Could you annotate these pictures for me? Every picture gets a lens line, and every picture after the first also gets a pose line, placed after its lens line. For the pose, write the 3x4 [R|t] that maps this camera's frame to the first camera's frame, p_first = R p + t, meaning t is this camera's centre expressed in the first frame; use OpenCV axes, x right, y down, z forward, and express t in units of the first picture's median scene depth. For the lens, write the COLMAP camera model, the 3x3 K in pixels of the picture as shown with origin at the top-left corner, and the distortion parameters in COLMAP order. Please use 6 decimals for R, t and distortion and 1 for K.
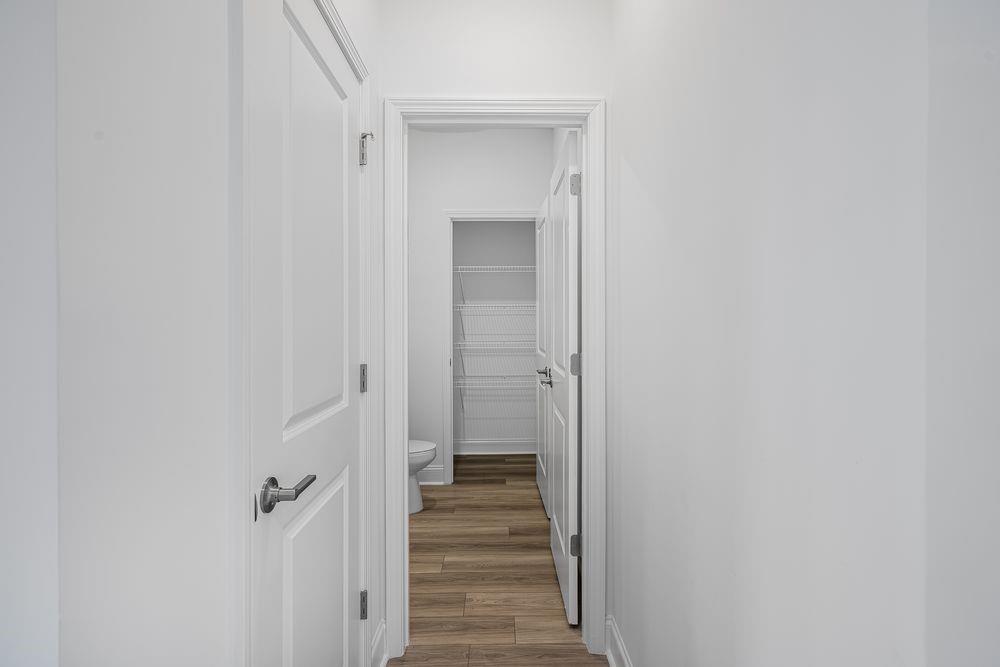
lens RADIAL K [[486.1, 0, 504.3], [0, 486.1, 329.5], [0, 0, 1]] dist [-0.012245, 0.000026]
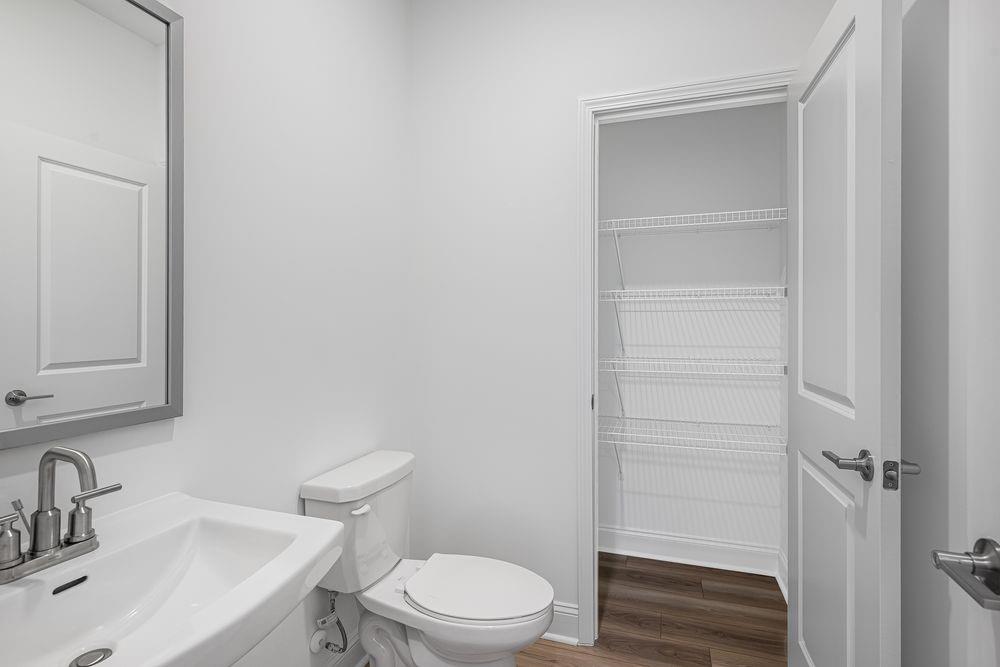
lens RADIAL K [[486.1, 0, 504.3], [0, 486.1, 329.5], [0, 0, 1]] dist [-0.012245, 0.000026]
pose [[0.945595, 0.003492, -0.325327, -0.031913], [-0.005277, 0.999975, -0.004604, -0.004555], [0.325302, 0.006070, 0.945591, 0.454790]]
